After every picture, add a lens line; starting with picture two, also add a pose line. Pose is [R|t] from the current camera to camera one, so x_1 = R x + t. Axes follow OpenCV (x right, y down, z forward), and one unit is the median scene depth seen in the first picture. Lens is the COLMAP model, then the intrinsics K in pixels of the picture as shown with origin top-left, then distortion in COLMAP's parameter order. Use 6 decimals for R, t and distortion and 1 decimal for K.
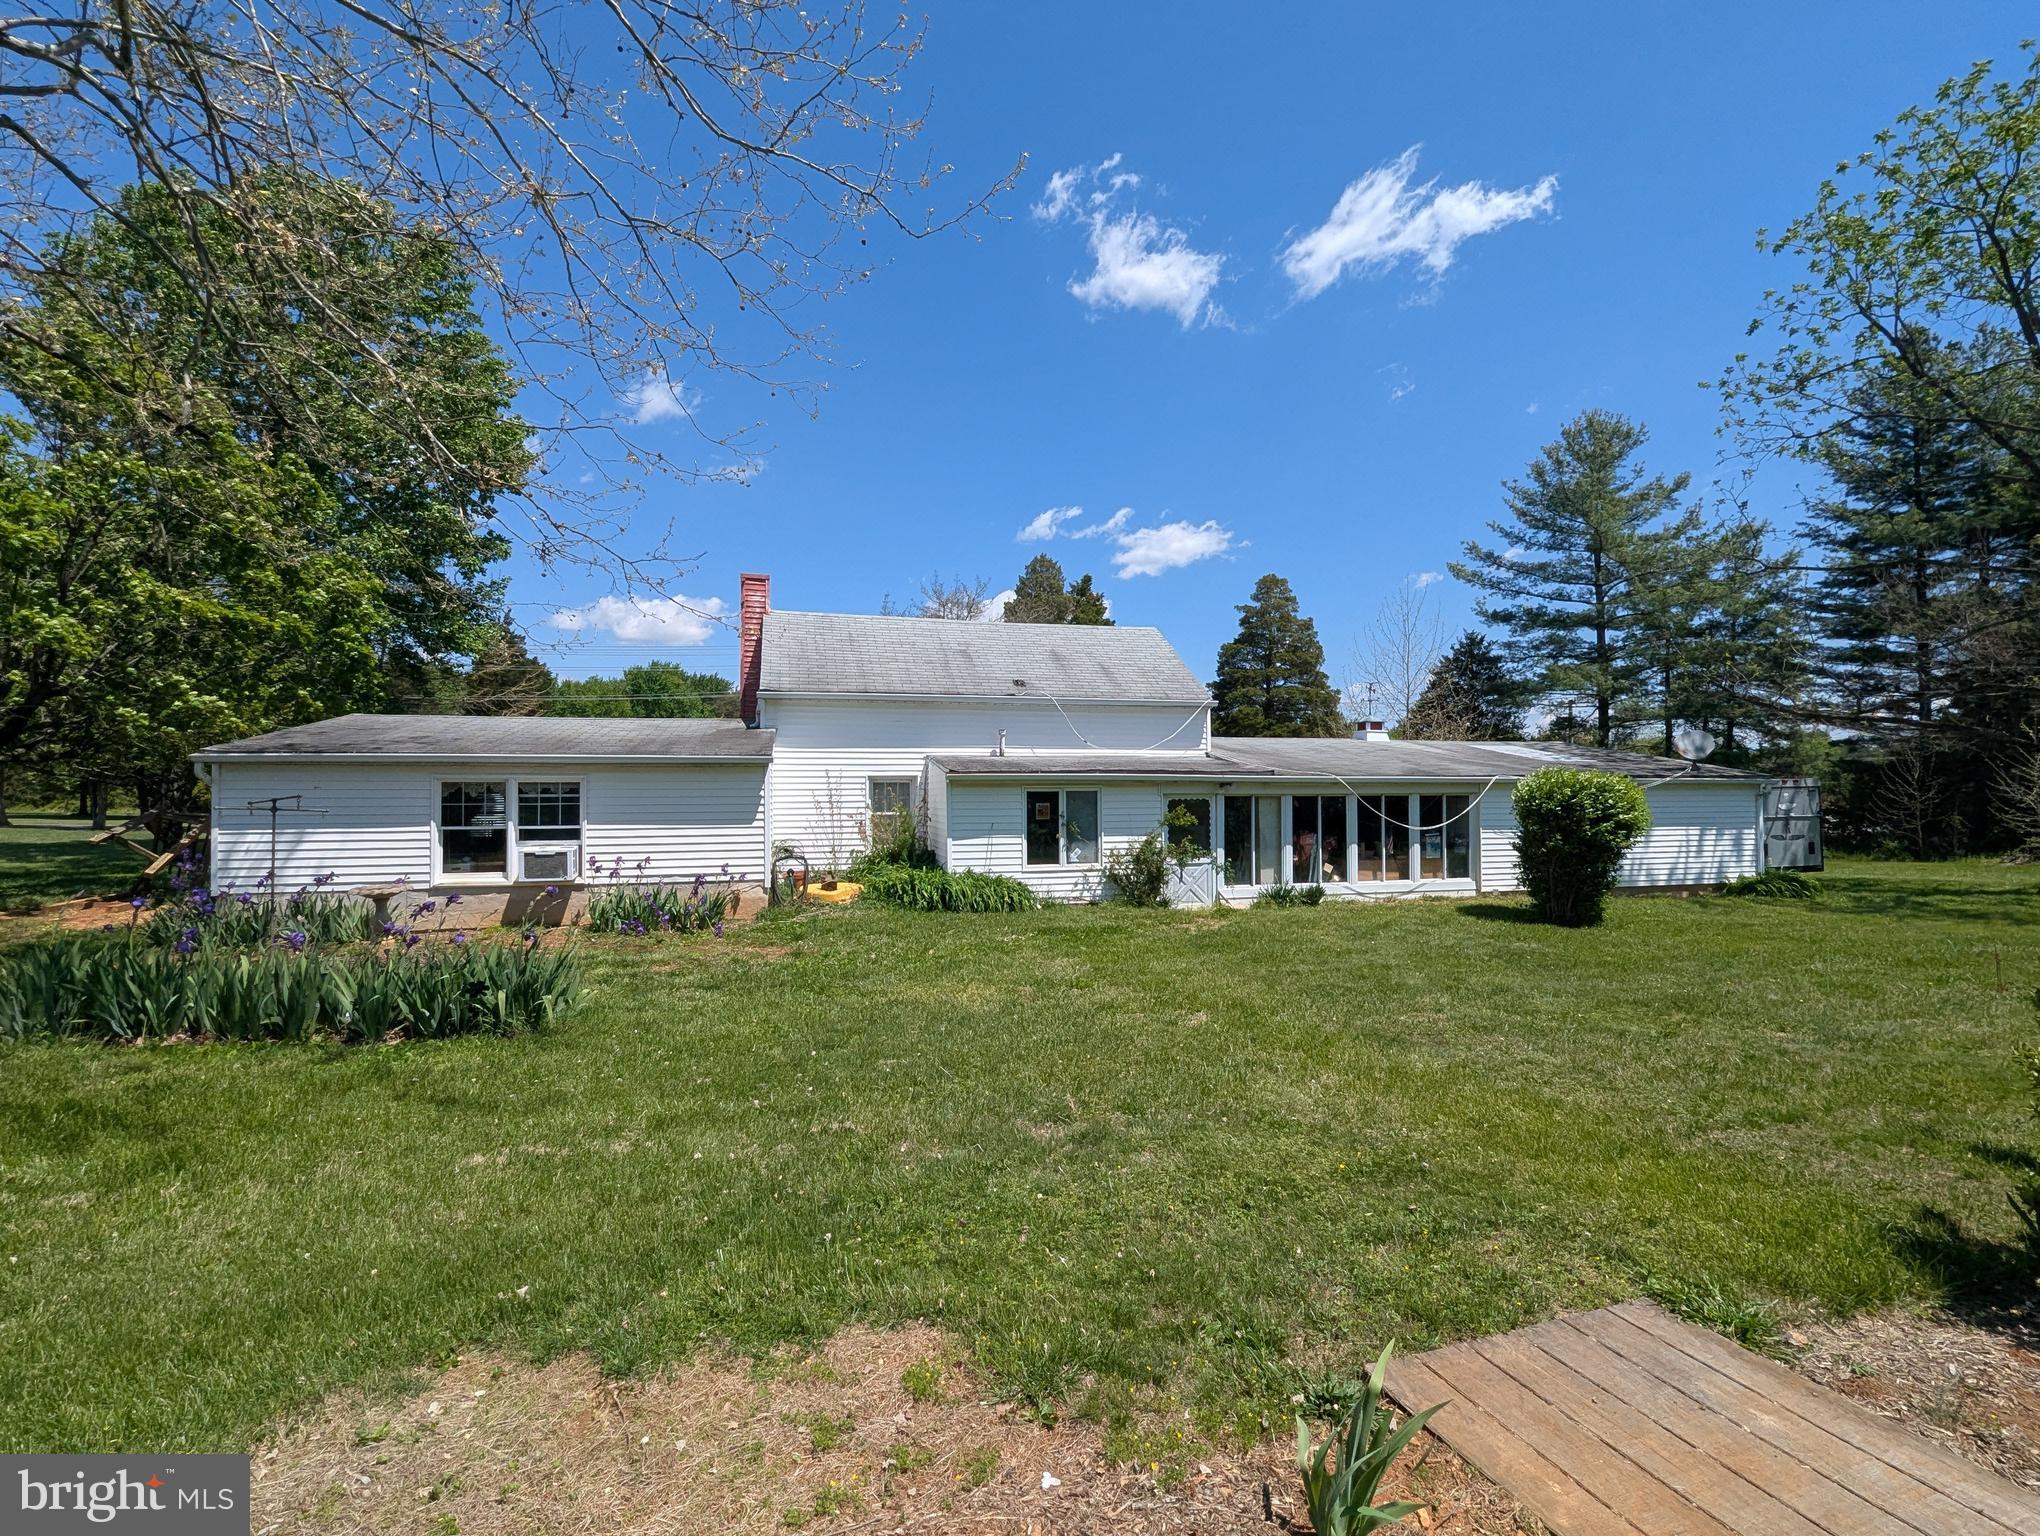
lens RADIAL K [[847.8, 0, 1017.3], [0, 847.8, 772.4], [0, 0, 1]] dist [0.003970, -0.000382]
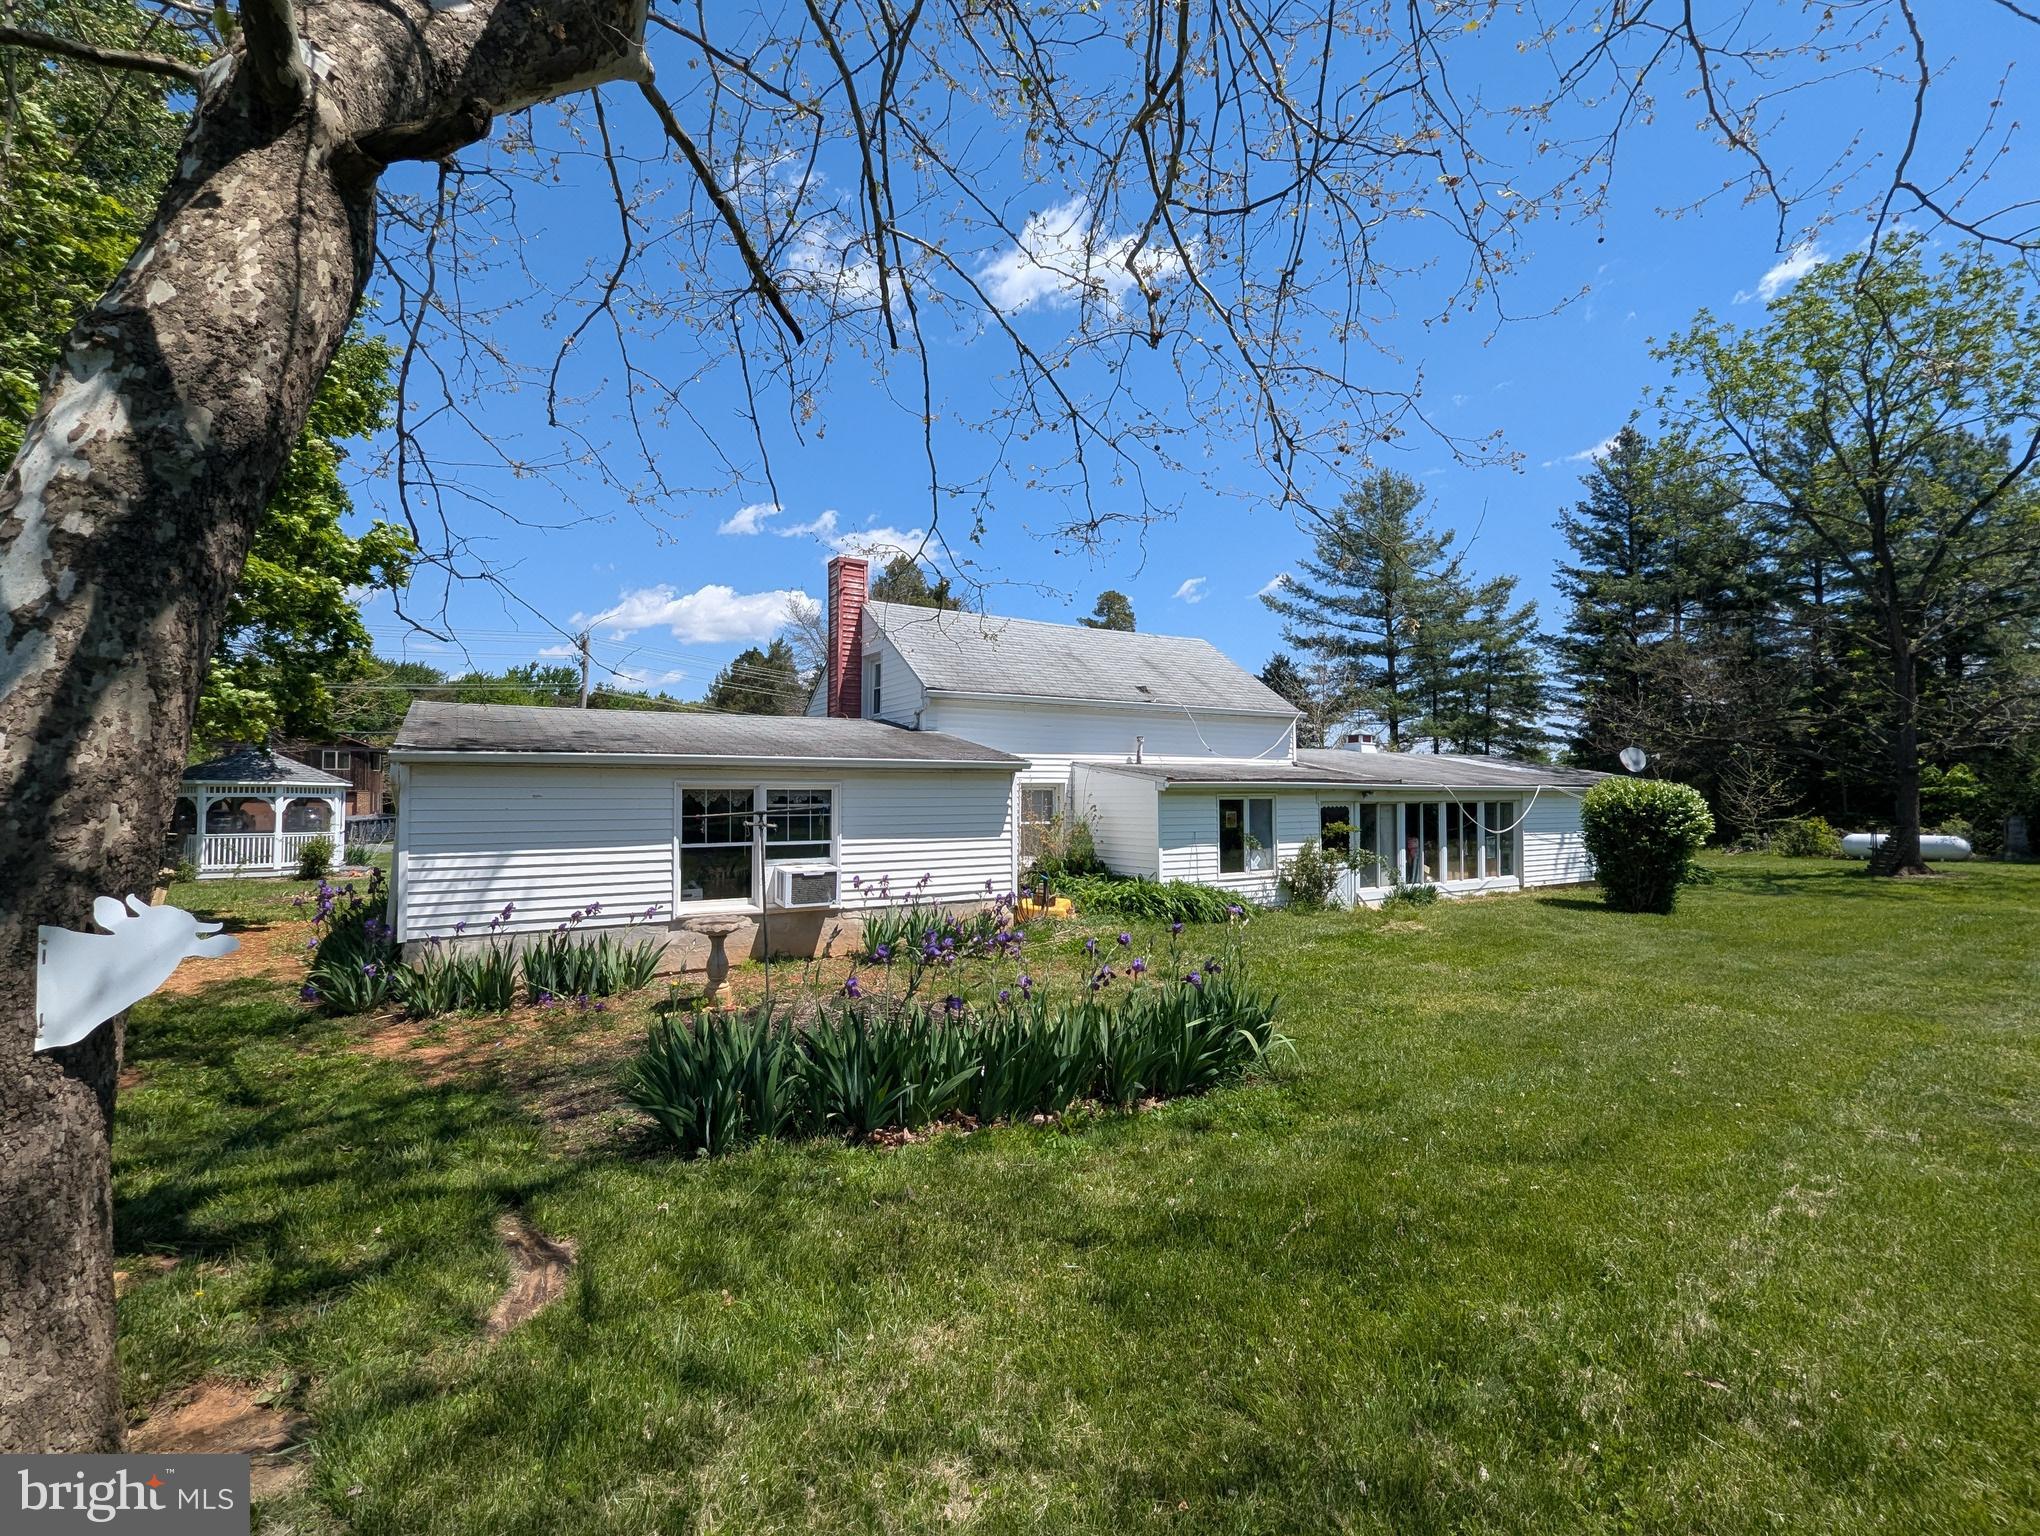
lens RADIAL K [[847.8, 0, 1019.1], [0, 847.8, 769.1], [0, 0, 1]] dist [0.003970, -0.000382]
pose [[0.962192, 0.008298, 0.272246, -0.425309], [-0.005216, 0.999914, -0.012041, 0.000036], [-0.272322, 0.010165, 0.962152, 0.090930]]
